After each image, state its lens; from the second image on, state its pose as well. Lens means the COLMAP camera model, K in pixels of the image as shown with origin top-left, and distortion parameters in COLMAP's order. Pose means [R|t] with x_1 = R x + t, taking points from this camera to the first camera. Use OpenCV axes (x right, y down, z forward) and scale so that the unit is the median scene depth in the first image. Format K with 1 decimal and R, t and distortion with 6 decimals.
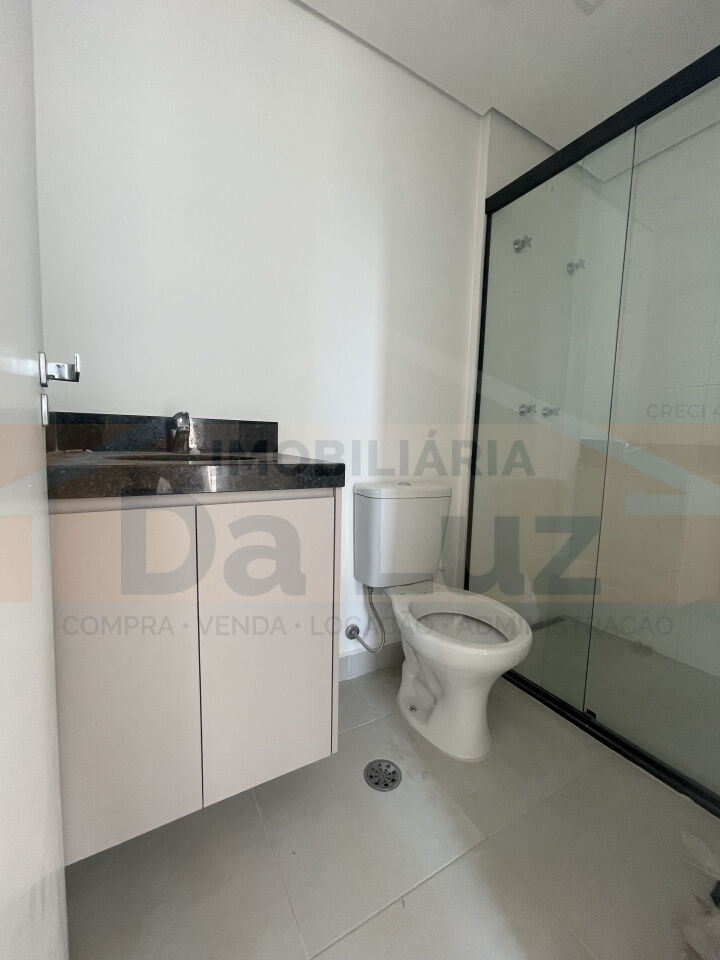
lens RADIAL K [[387.6, 0, 362.1], [0, 387.6, 476.4], [0, 0, 1]] dist [-0.002921, -0.000026]
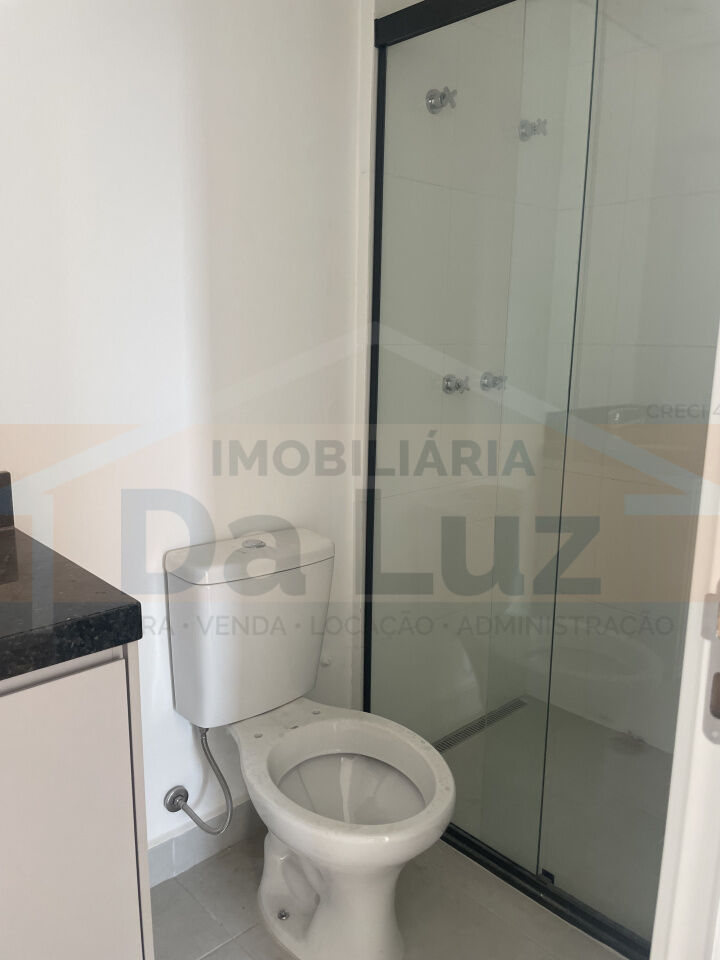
lens RADIAL K [[733.0, 0, 349.6], [0, 733.0, 472.8], [0, 0, 1]] dist [0.043620, -0.038539]
pose [[0.976016, -0.058363, 0.209730, 0.032097], [0.036858, 0.993786, 0.105024, -0.244778], [-0.214556, -0.094775, 0.972103, -0.115339]]
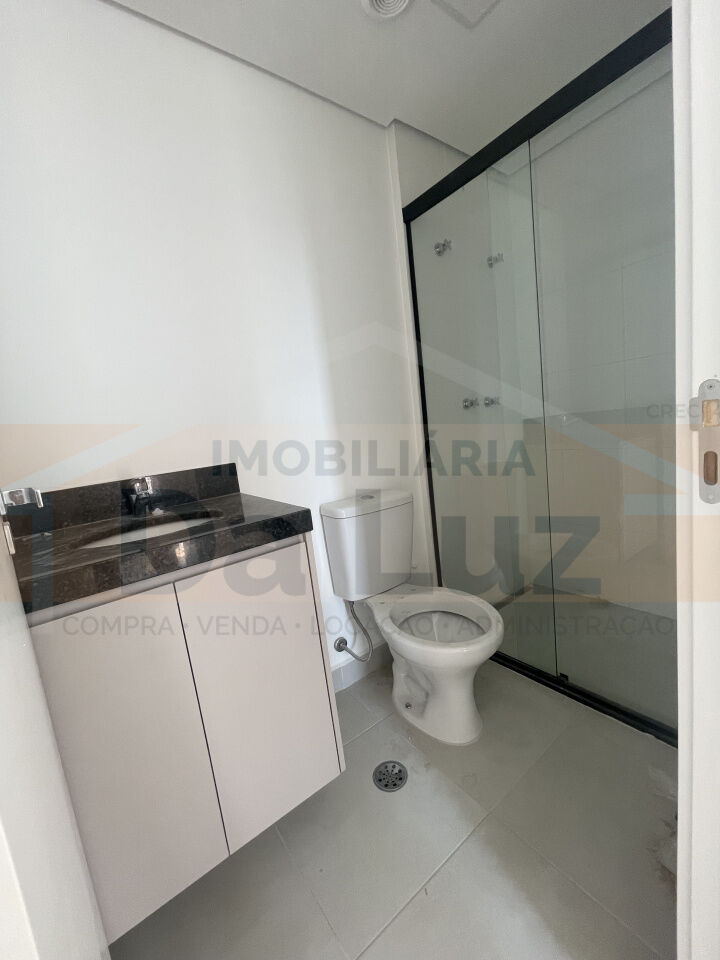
lens RADIAL K [[387.6, 0, 361.0], [0, 387.6, 477.1], [0, 0, 1]] dist [-0.002921, -0.000026]
pose [[0.982850, -0.159510, 0.092536, 0.005942], [0.156038, 0.986786, 0.043658, -0.101579], [-0.098277, -0.028470, 0.994752, -0.039448]]
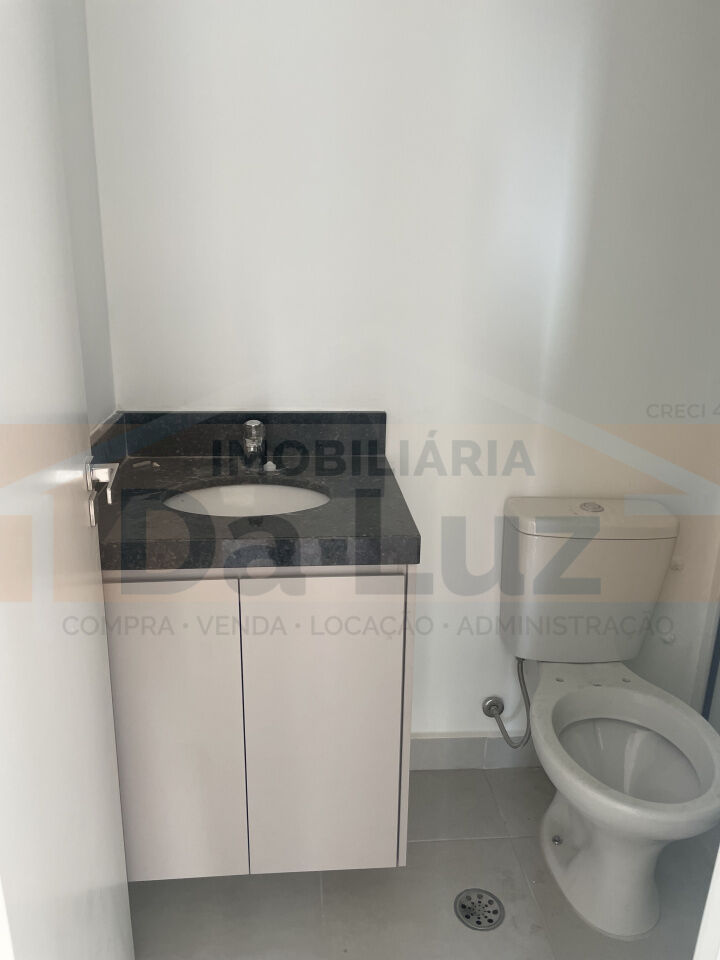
lens RADIAL K [[733.0, 0, 355.0], [0, 733.0, 478.0], [0, 0, 1]] dist [0.043620, -0.038539]
pose [[0.906200, 0.118691, -0.405850, 0.292382], [-0.035010, 0.977562, 0.207717, -0.313744], [0.421398, -0.174025, 0.890022, -0.222485]]
